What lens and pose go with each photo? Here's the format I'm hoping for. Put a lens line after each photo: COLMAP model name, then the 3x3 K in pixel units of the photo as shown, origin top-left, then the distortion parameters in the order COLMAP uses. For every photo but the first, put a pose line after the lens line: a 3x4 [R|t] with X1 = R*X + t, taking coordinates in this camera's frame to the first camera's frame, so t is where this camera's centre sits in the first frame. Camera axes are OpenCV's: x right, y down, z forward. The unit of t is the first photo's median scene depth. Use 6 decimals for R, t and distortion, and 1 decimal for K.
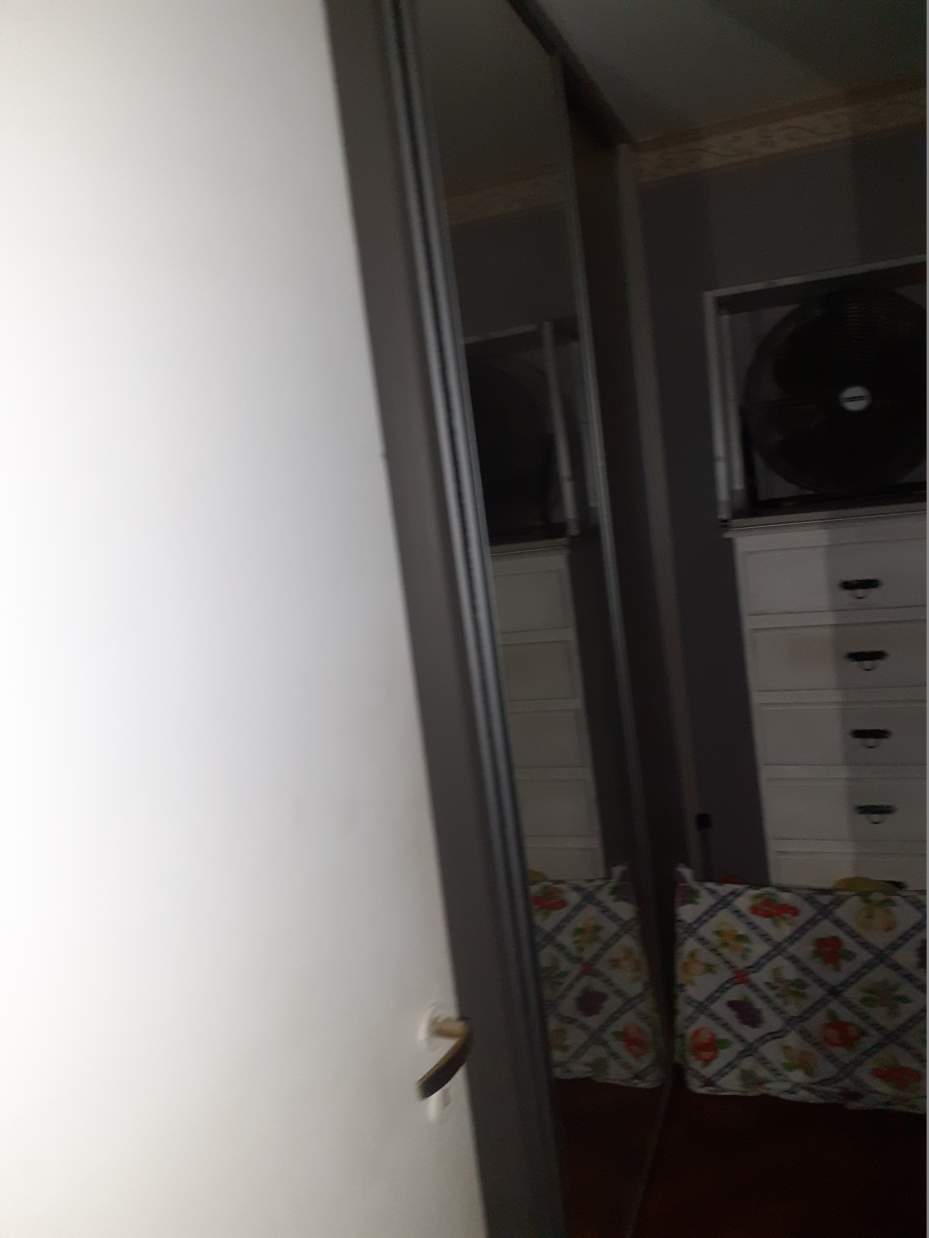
lens RADIAL K [[1046.0, 0, 464.5], [0, 1046.0, 619.0], [0, 0, 1]] dist [0.000137, 0.000765]
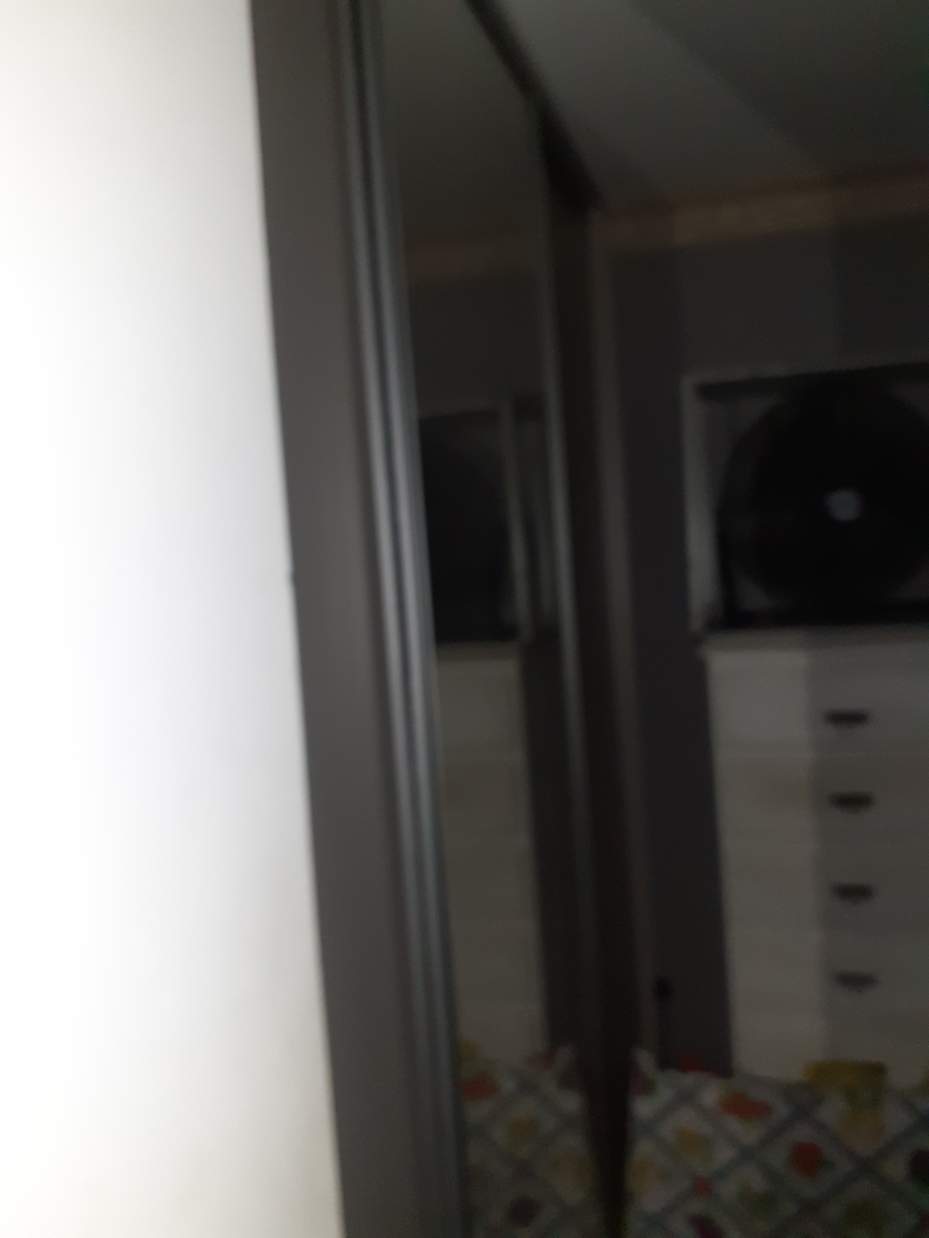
lens RADIAL K [[992.2, 0, 464.5], [0, 992.2, 619.0], [0, 0, 1]] dist [0.002690, 0.003560]
pose [[0.996087, 0.054666, 0.069438, -0.007362], [-0.052326, 0.998013, -0.035087, -0.075386], [-0.071218, 0.031316, 0.996969, 0.195888]]
